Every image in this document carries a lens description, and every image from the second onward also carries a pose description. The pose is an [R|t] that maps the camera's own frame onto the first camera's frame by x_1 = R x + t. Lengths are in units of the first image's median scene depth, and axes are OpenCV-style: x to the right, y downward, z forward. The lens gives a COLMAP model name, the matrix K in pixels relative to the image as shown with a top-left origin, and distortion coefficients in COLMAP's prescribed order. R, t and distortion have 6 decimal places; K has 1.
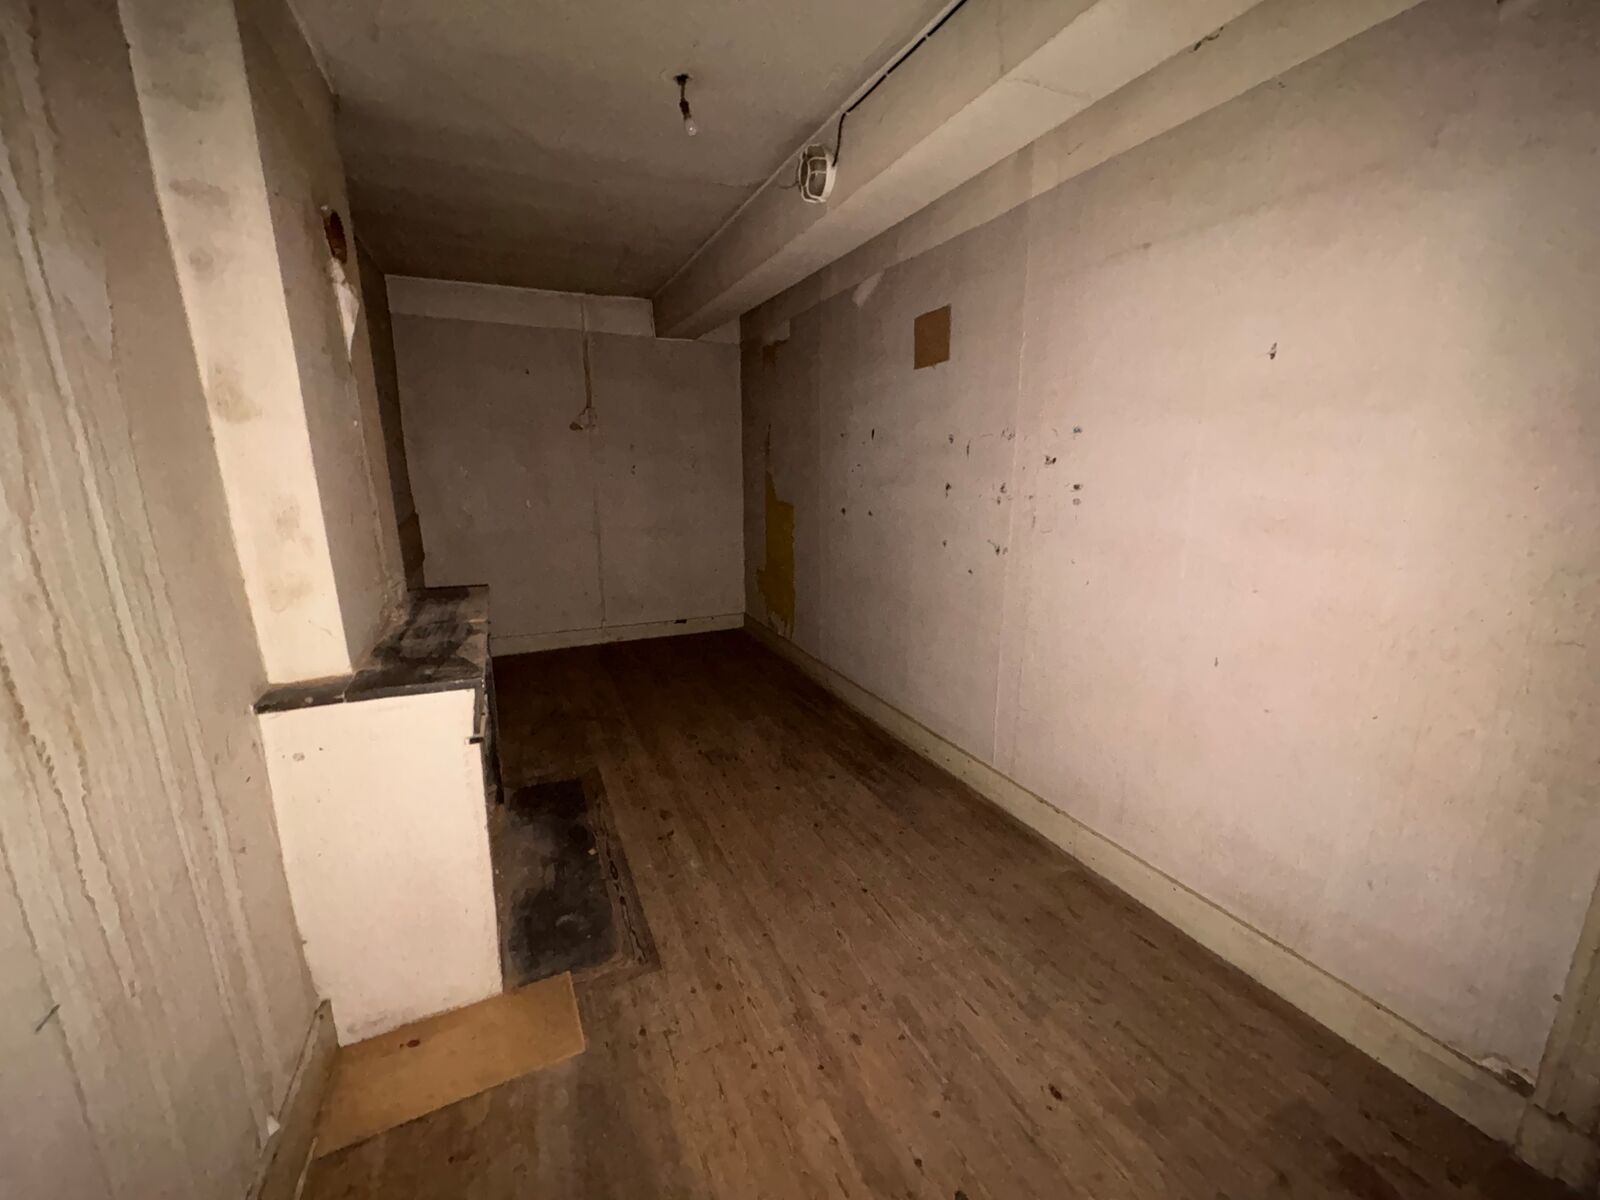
lens RADIAL K [[627.6, 0, 799.9], [0, 627.6, 601.3], [0, 0, 1]] dist [-0.001066, -0.000548]
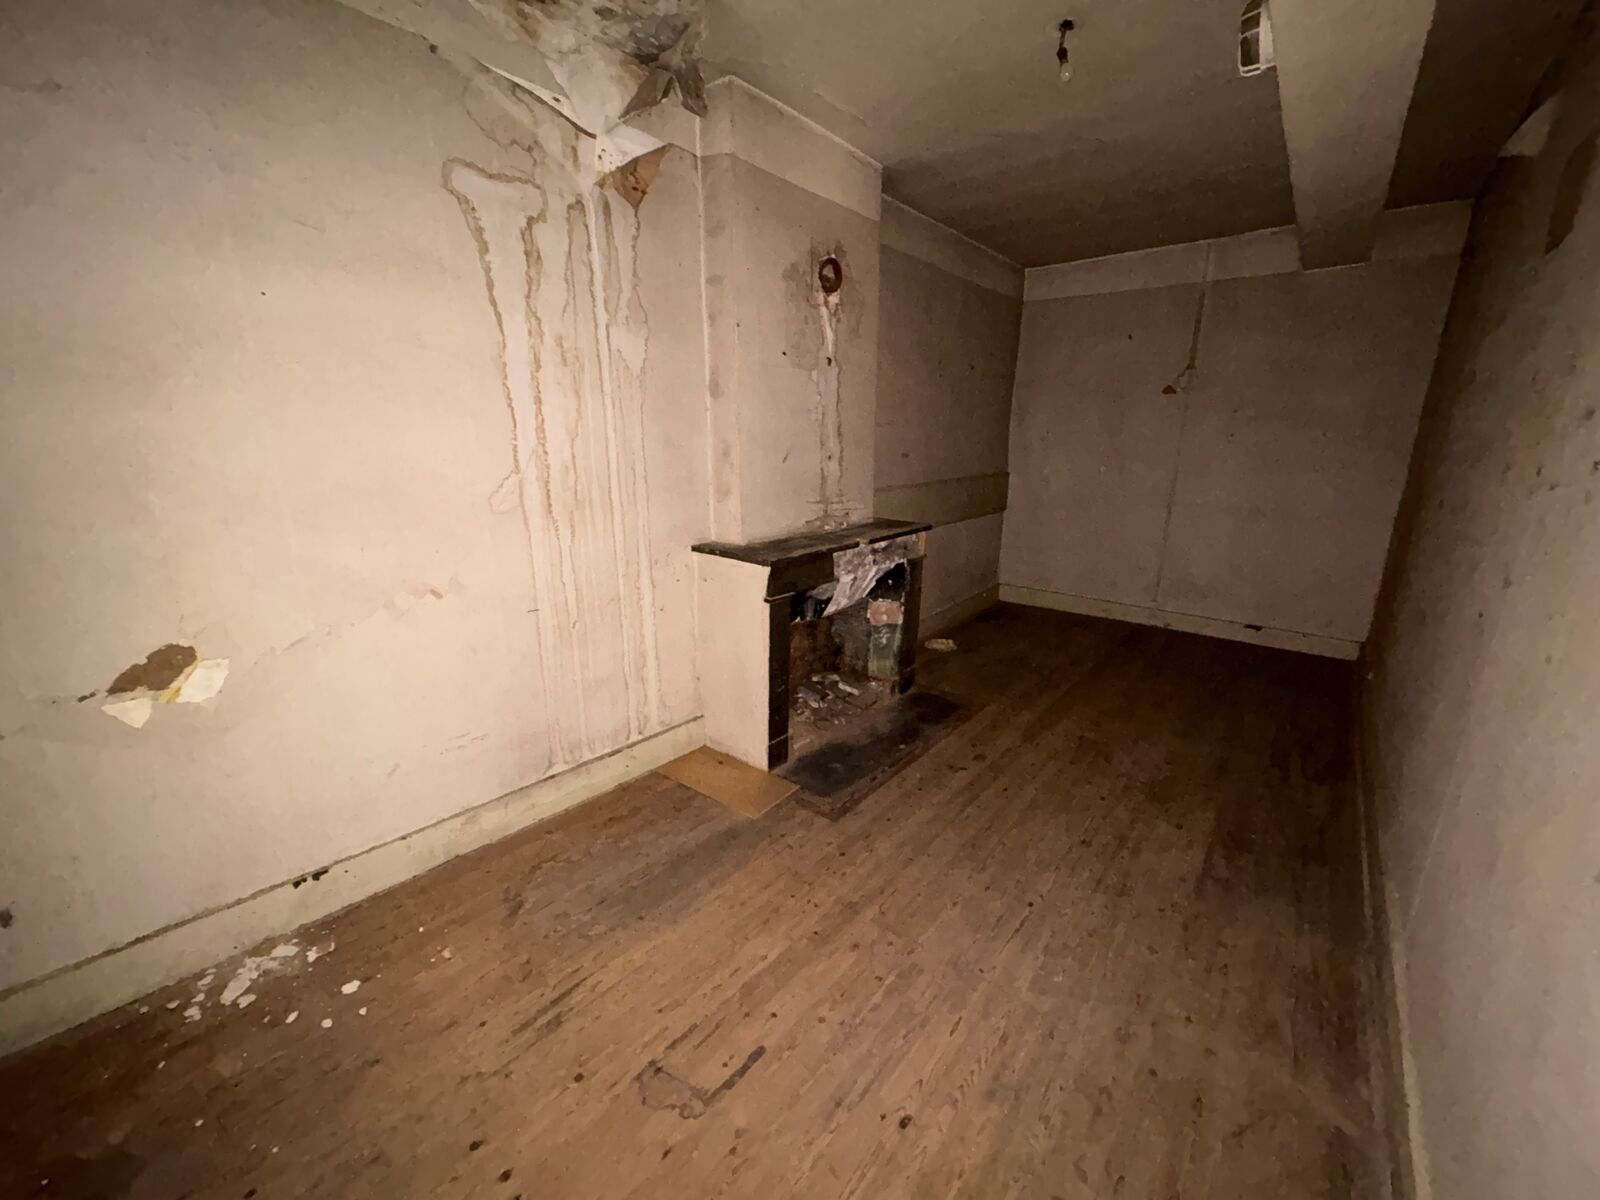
lens RADIAL K [[627.6, 0, 800.5], [0, 627.6, 601.7], [0, 0, 1]] dist [-0.001066, -0.000548]
pose [[0.433166, 0.239914, -0.868797, 0.659934], [-0.203788, 0.965031, 0.164883, -0.038113], [0.877974, 0.105628, 0.466910, 0.259212]]
